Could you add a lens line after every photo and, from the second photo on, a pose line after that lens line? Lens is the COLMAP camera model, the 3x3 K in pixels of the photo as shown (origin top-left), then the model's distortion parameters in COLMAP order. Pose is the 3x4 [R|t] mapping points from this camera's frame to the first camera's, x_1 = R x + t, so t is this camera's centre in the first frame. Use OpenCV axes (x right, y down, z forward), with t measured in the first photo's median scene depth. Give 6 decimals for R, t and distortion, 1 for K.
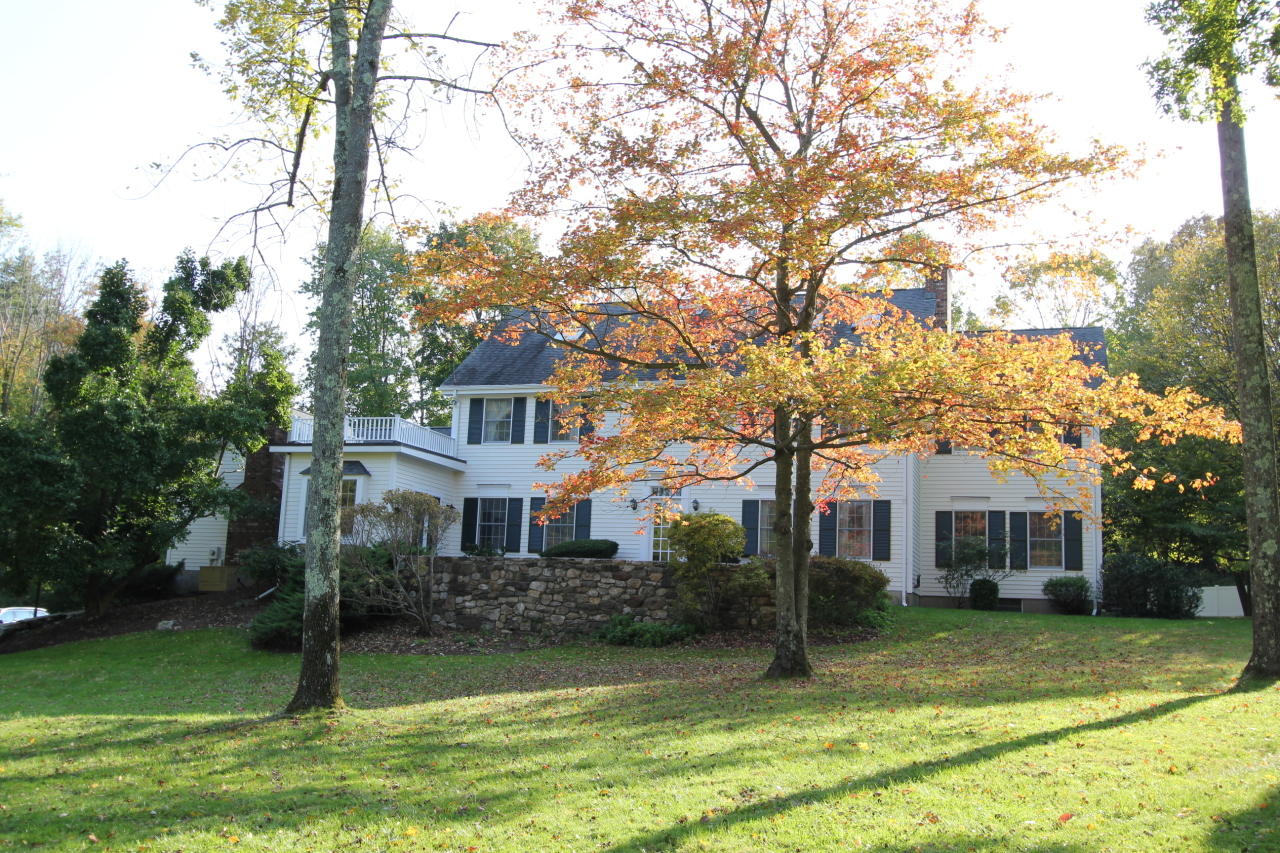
lens RADIAL K [[855.4, 0, 640.0], [0, 855.4, 426.5], [0, 0, 1]] dist [-0.001776, -0.000095]
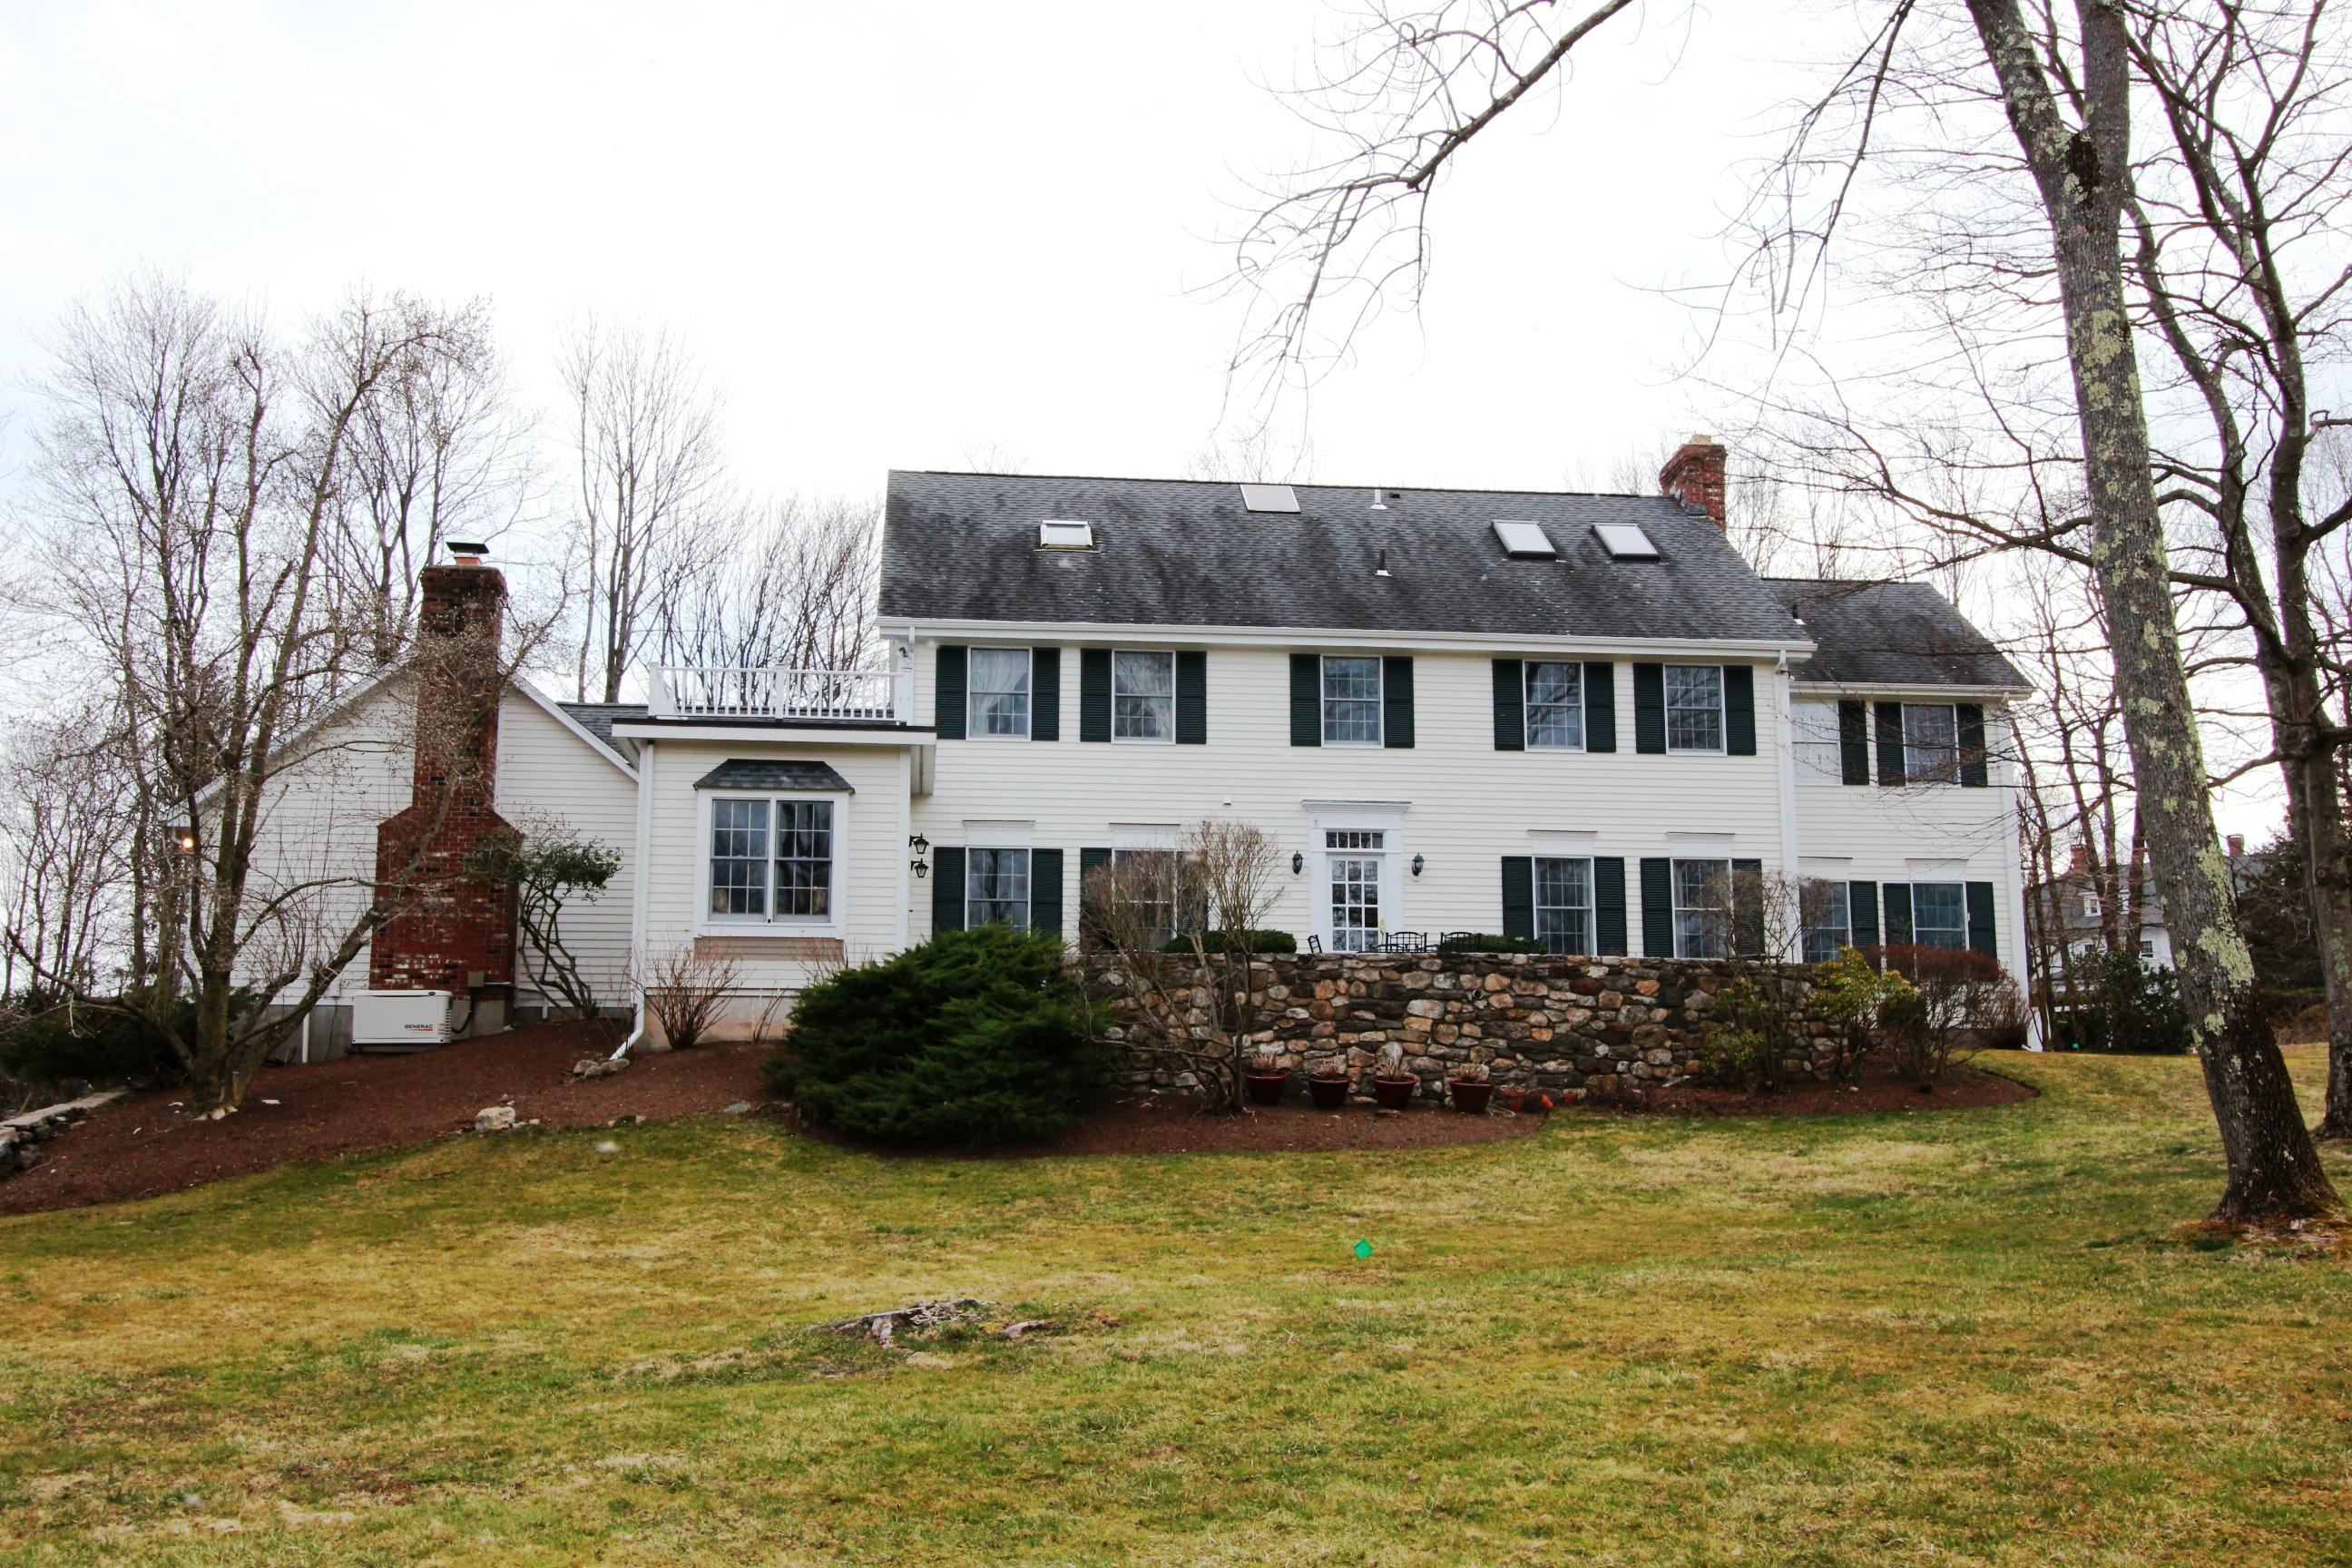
lens RADIAL K [[1593.7, 0, 1176.0], [0, 1593.7, 784.0], [0, 0, 1]] dist [-0.021860, 0.026789]
pose [[0.958375, 0.025489, 0.284373, -0.531383], [-0.032465, 0.999276, 0.019843, 0.038939], [-0.283662, -0.028249, 0.958508, 0.137846]]
